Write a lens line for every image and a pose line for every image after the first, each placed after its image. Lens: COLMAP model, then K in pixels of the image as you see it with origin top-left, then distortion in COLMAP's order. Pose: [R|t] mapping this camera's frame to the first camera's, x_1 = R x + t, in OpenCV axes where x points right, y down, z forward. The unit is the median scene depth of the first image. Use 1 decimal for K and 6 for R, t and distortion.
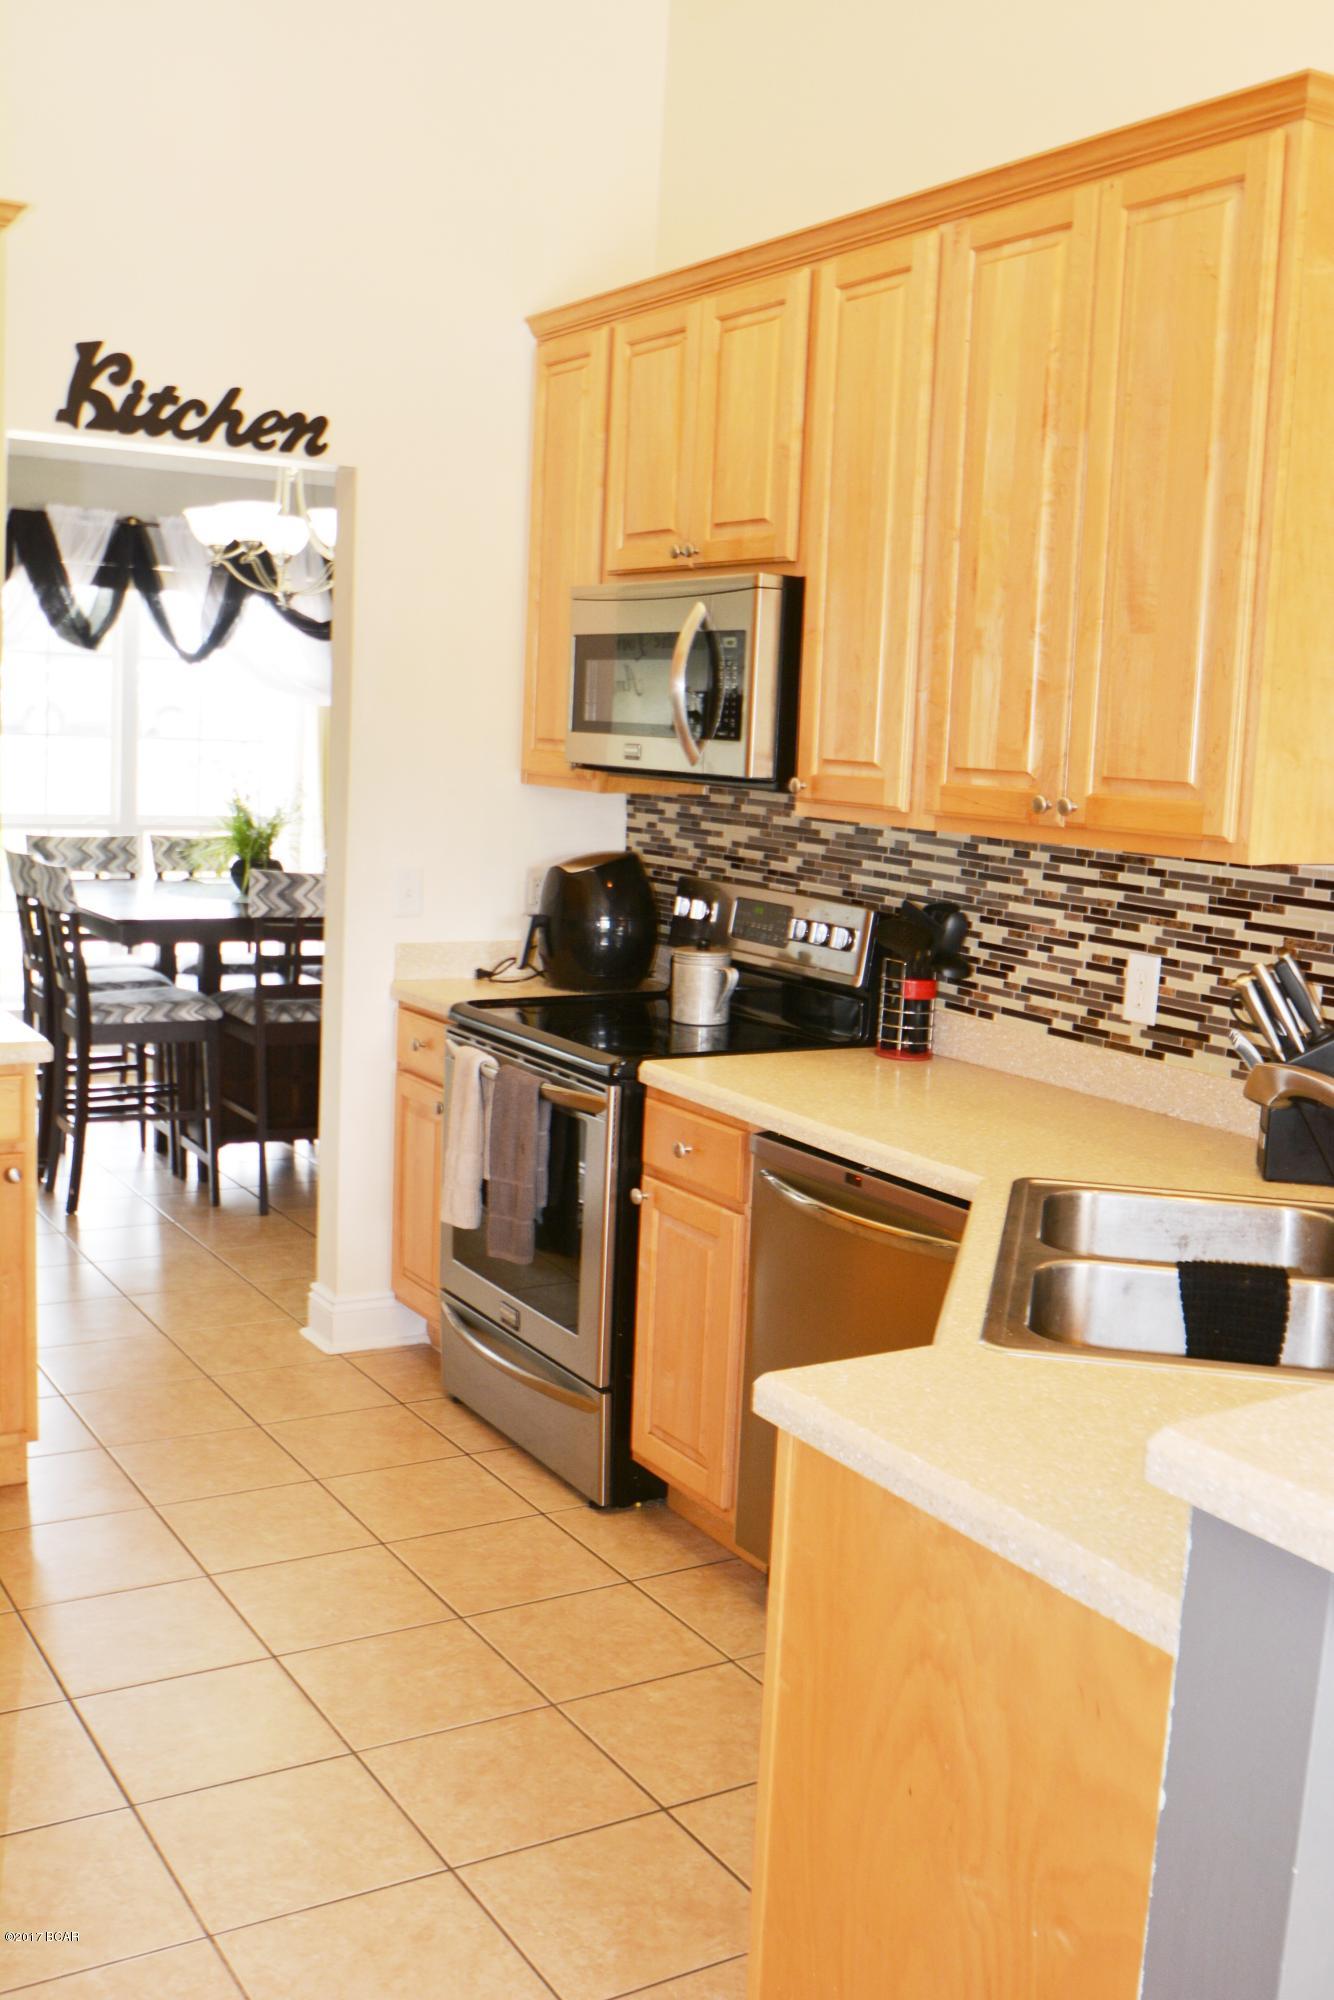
lens RADIAL K [[2002.3, 0, 667.0], [0, 2002.3, 1000.0], [0, 0, 1]] dist [-0.086155, 0.033795]
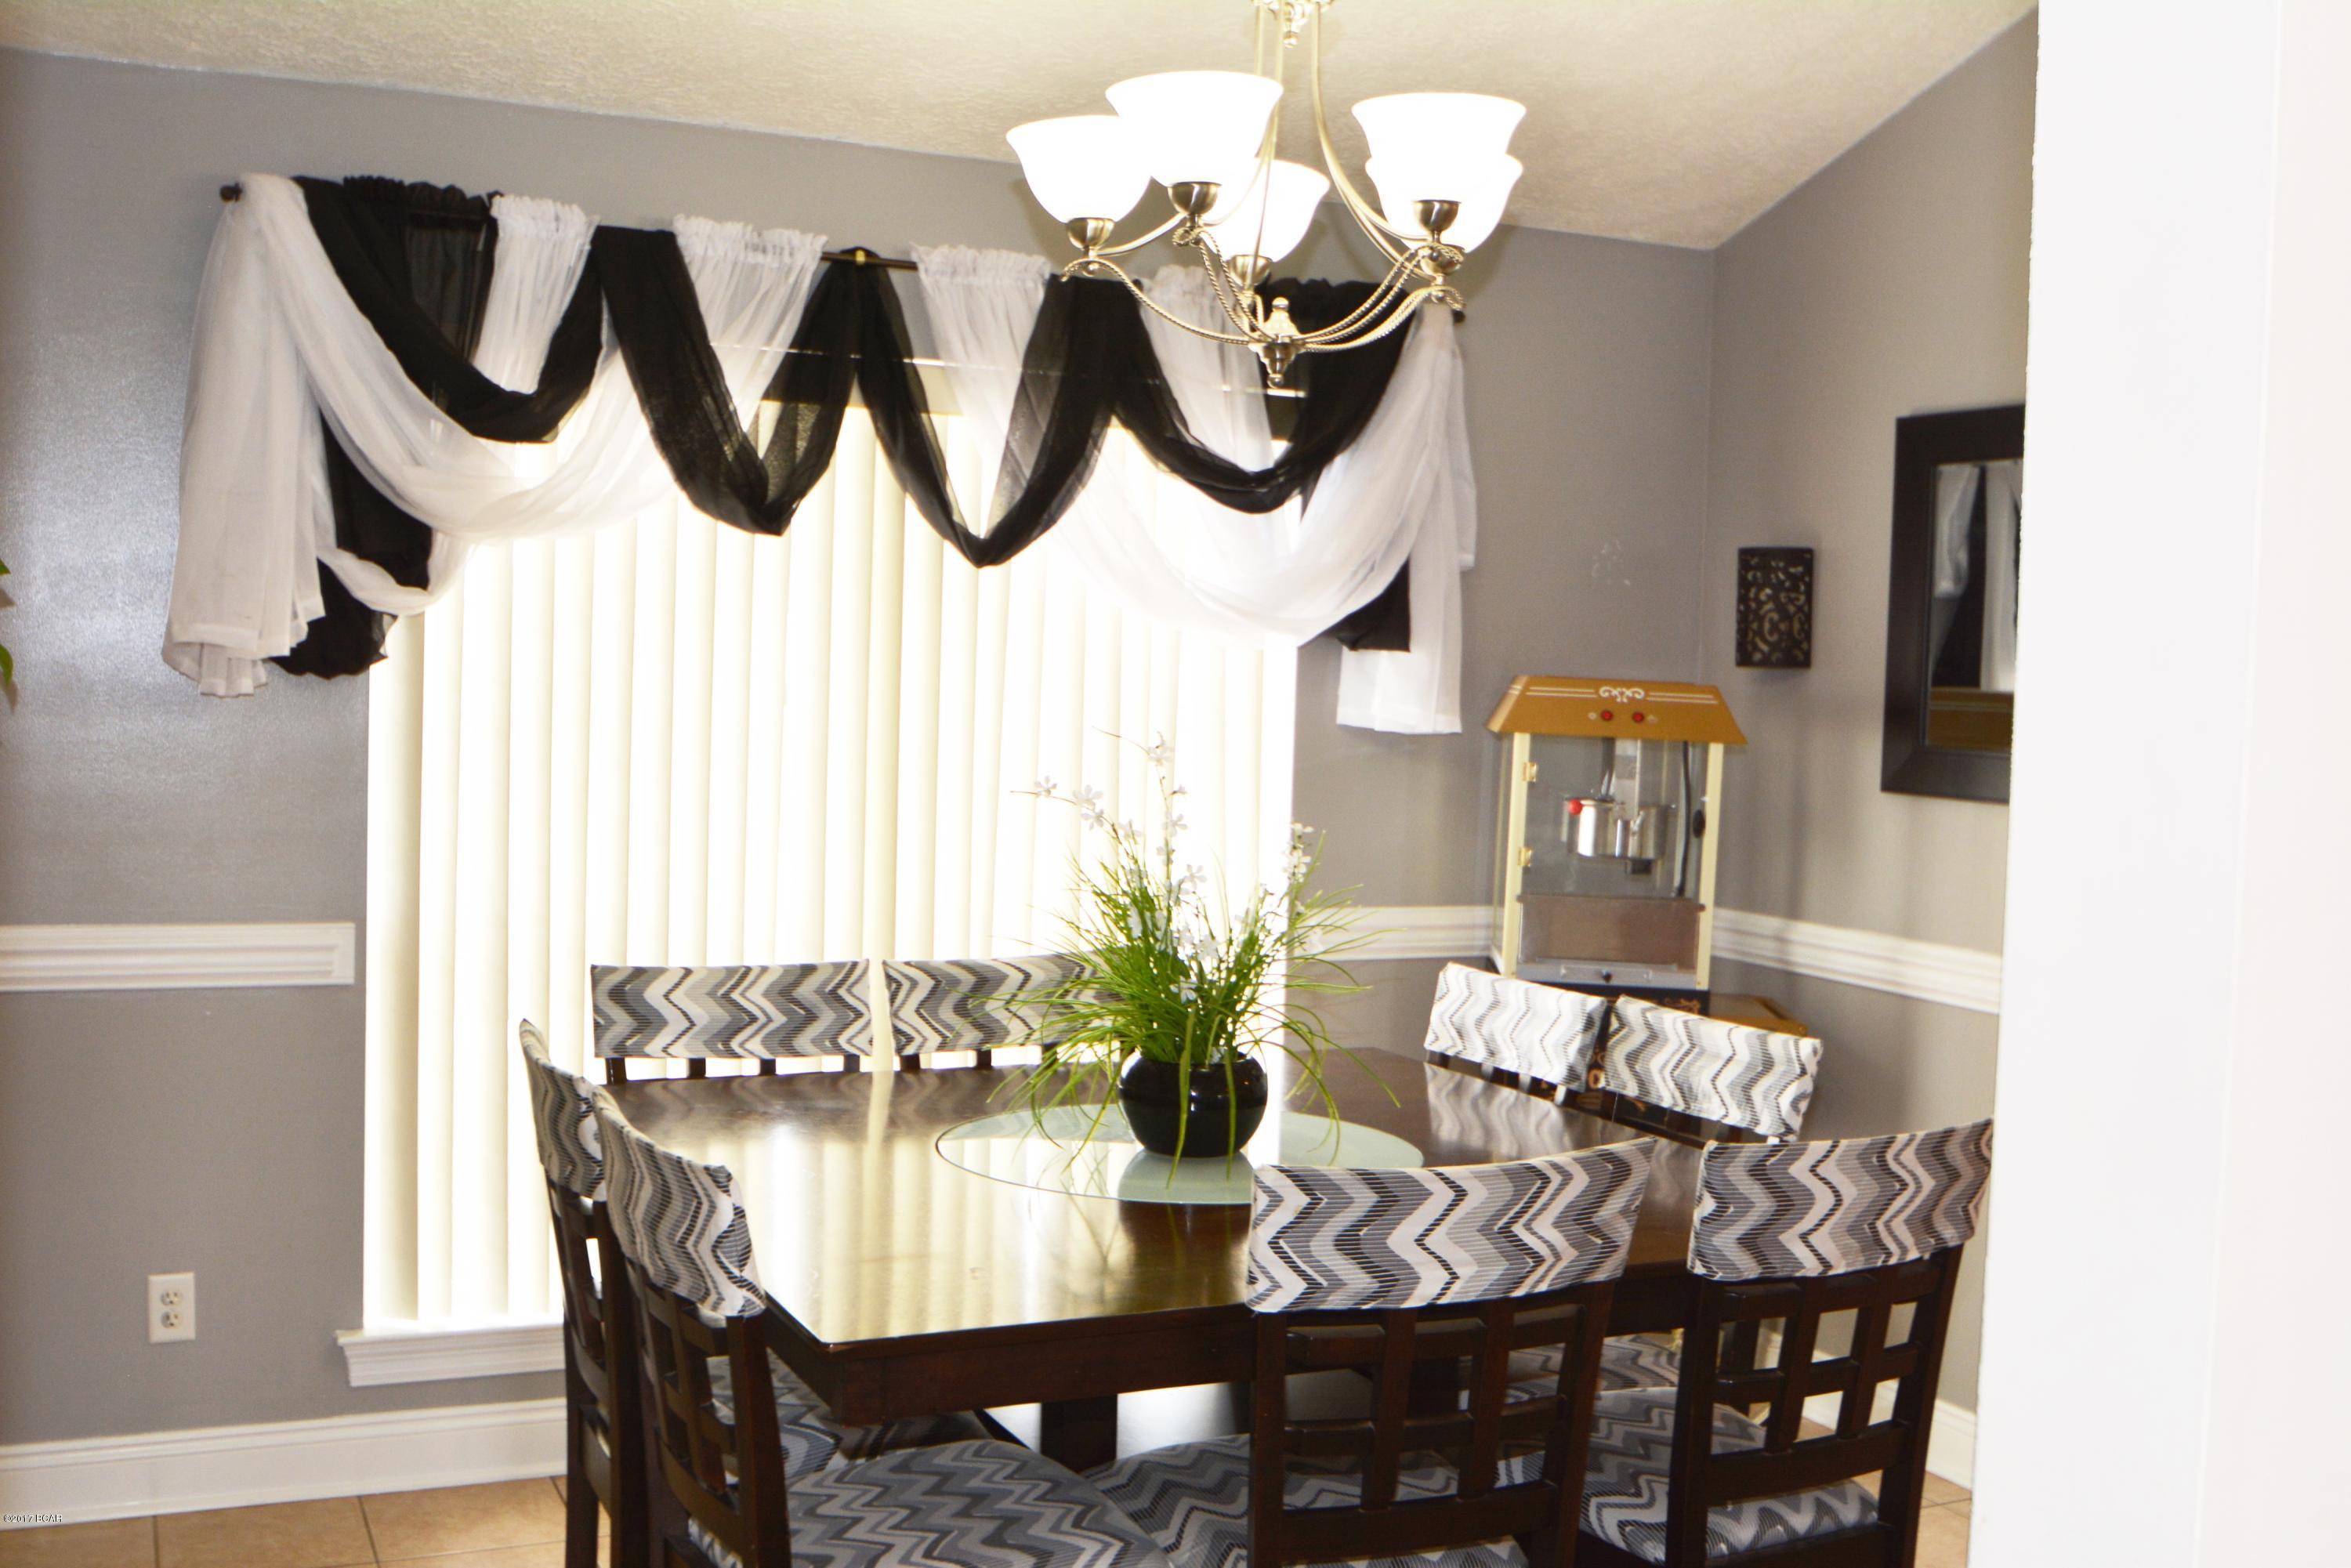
lens RADIAL K [[2353.6, 0, 1195.4], [0, 2353.6, 769.5], [0, 0, 1]] dist [-0.086155, 0.033795]
pose [[0.994346, -0.009606, -0.105758, -0.140365], [-0.001988, 0.994043, -0.108973, -0.067435], [0.106175, 0.108567, 0.988403, 0.500371]]
